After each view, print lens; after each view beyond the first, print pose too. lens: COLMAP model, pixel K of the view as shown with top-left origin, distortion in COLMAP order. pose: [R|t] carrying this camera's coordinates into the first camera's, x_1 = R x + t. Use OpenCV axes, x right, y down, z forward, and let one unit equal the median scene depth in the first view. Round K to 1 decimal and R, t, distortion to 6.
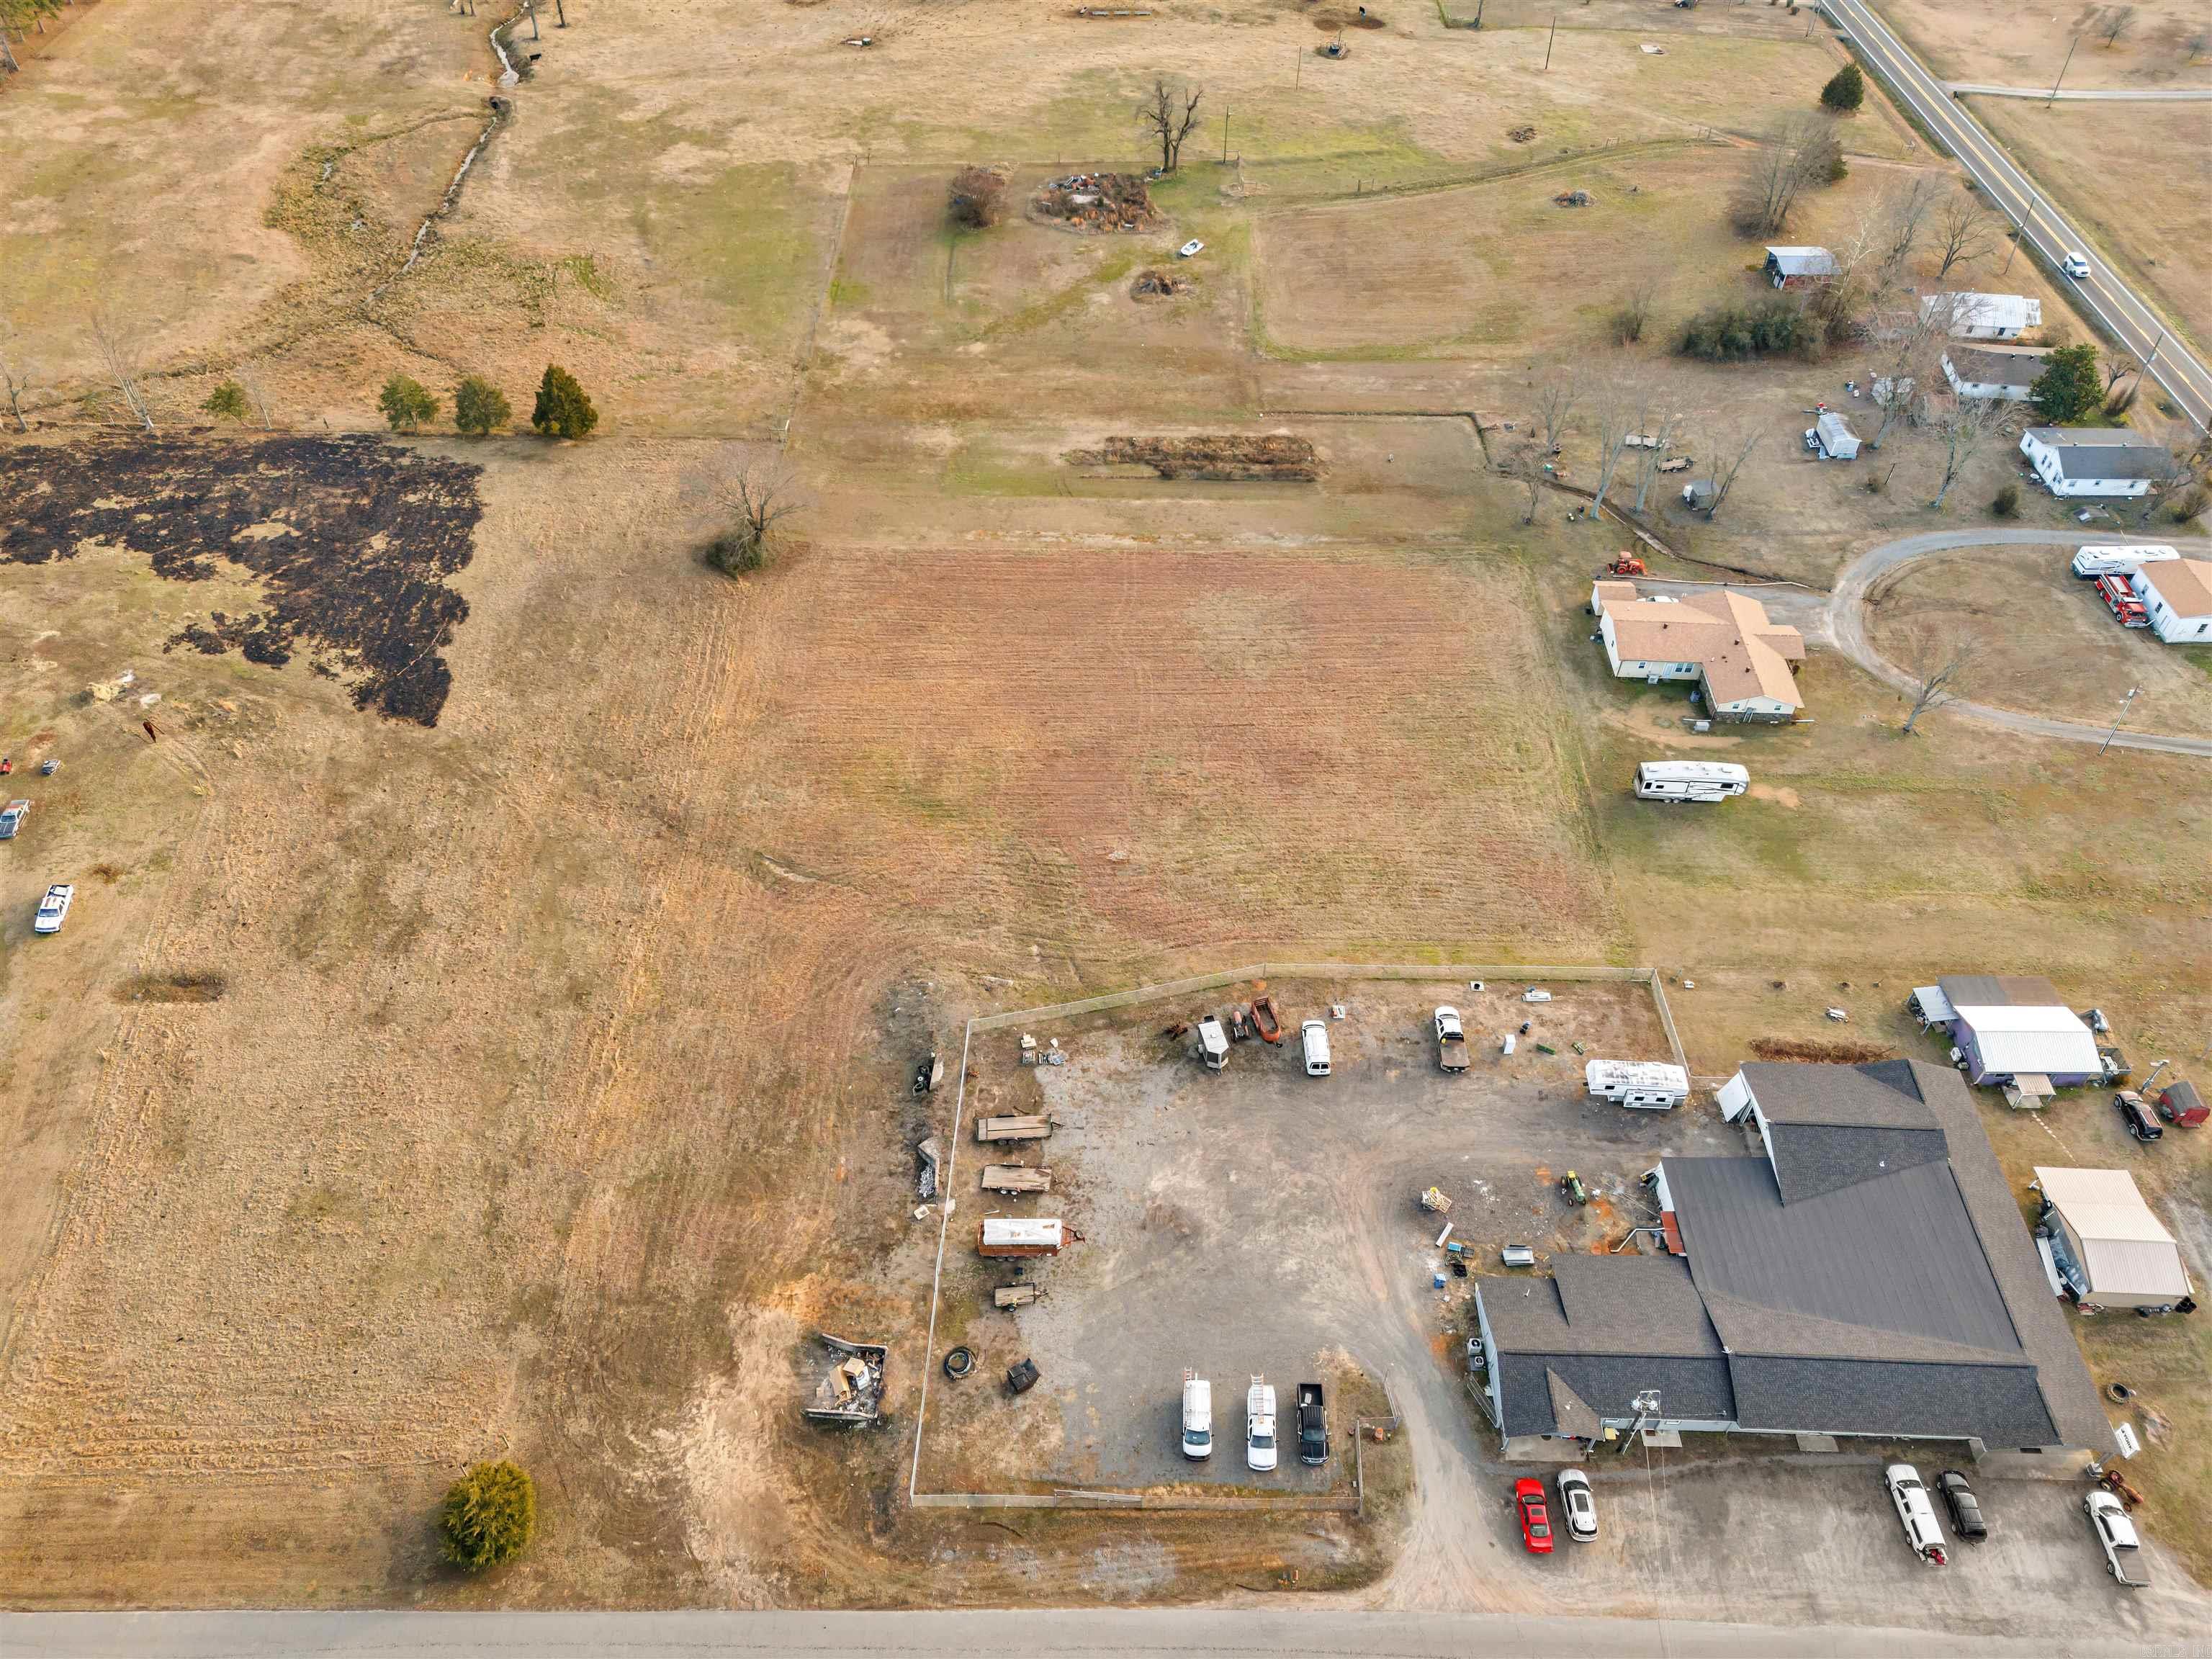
lens RADIAL K [[1628.8, 0, 1106.0], [0, 1628.8, 829.5], [0, 0, 1]] dist [0.065104, -0.048523]
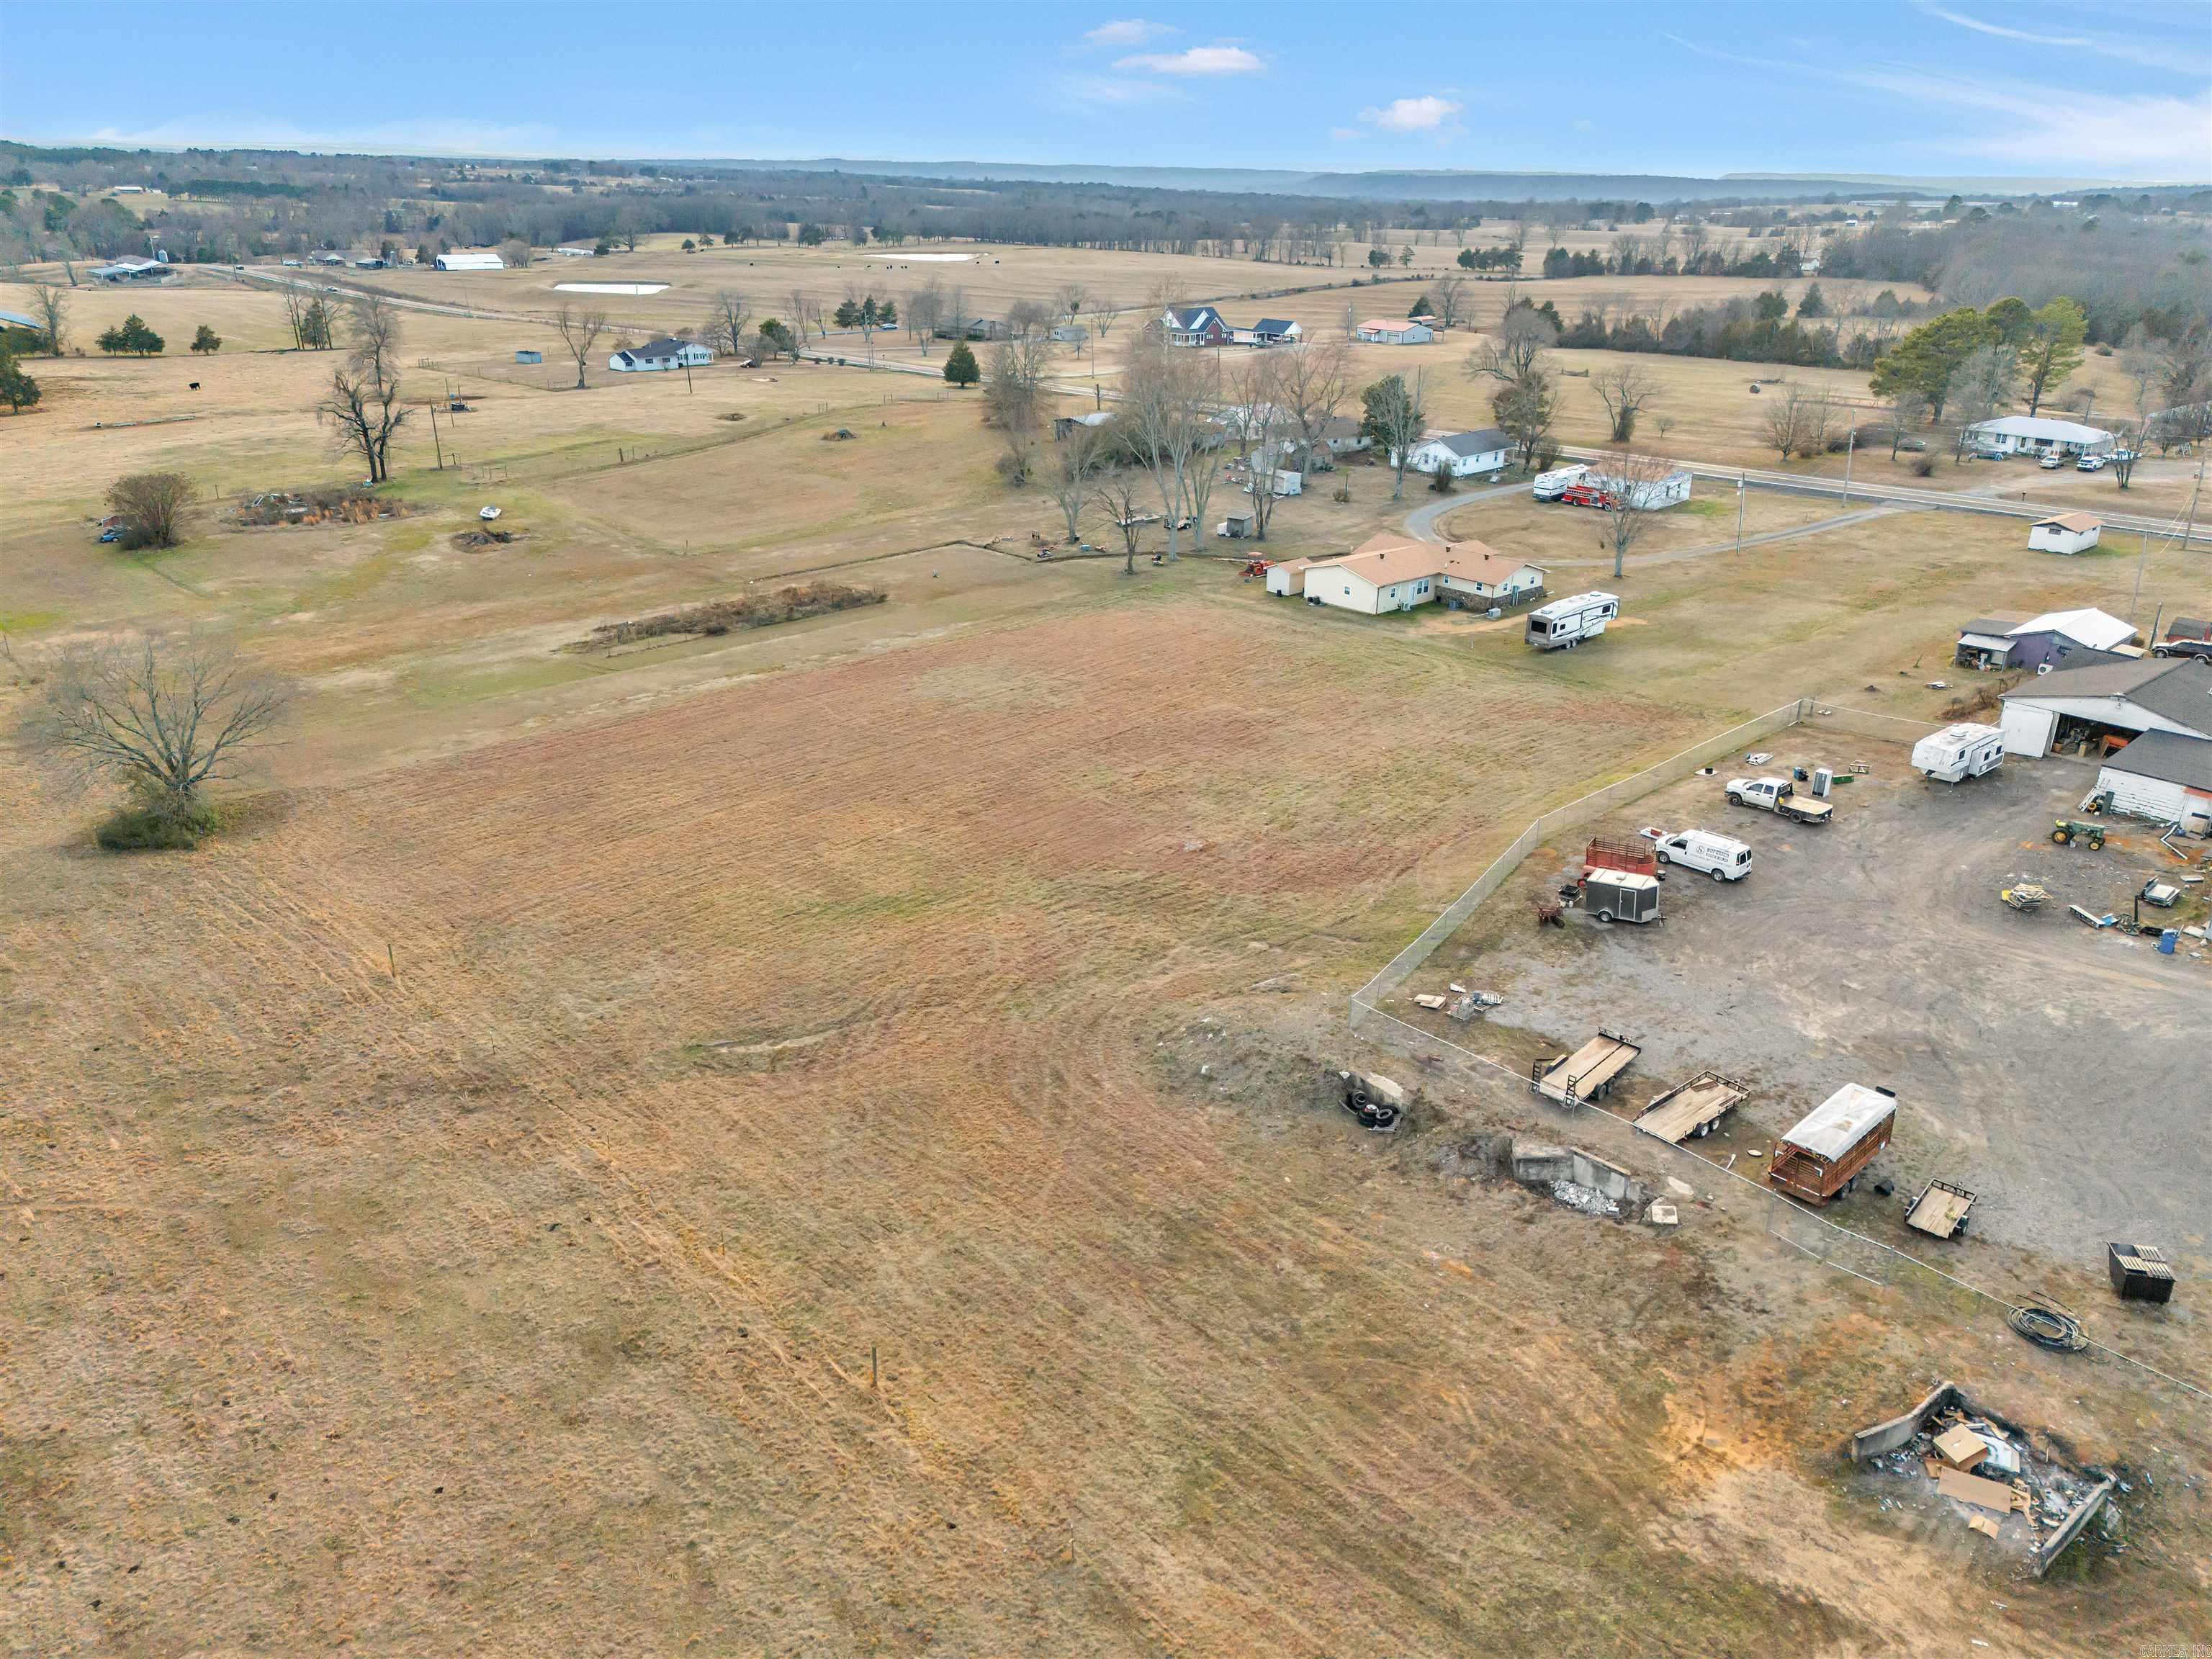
lens RADIAL K [[1628.8, 0, 1106.0], [0, 1628.8, 829.5], [0, 0, 1]] dist [0.065104, -0.048523]
pose [[0.728566, -0.274521, 0.627558, -0.452341], [0.493526, 0.845705, -0.203014, 0.133285], [-0.474998, 0.457625, 0.751636, 0.568114]]
